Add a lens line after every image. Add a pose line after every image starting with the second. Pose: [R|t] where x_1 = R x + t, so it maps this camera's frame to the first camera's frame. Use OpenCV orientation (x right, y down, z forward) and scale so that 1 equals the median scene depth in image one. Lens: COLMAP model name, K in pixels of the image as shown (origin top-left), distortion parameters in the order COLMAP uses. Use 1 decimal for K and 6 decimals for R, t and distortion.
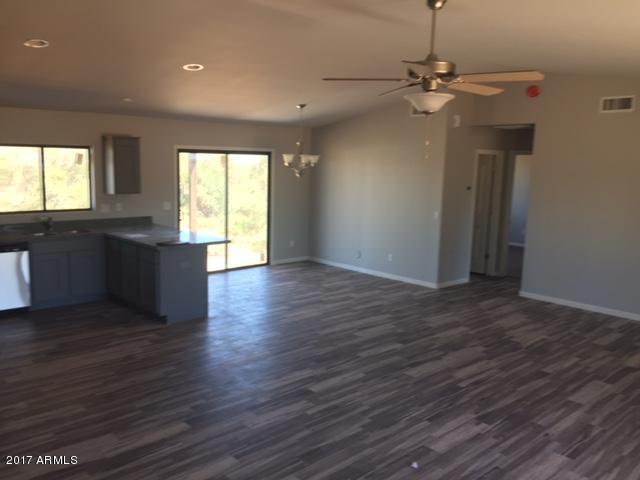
lens RADIAL K [[544.0, 0, 322.1], [0, 544.0, 239.6], [0, 0, 1]] dist [0.039779, -0.044073]
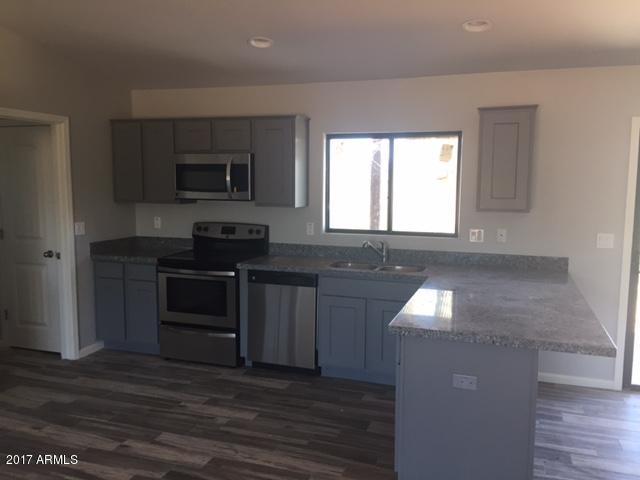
lens RADIAL K [[544.0, 0, 324.8], [0, 544.0, 236.8], [0, 0, 1]] dist [0.039779, -0.044073]
pose [[0.473240, 0.073659, -0.877849, 0.043324], [-0.123019, 0.992260, 0.016941, -0.046728], [0.872302, 0.099975, 0.478638, 0.596100]]
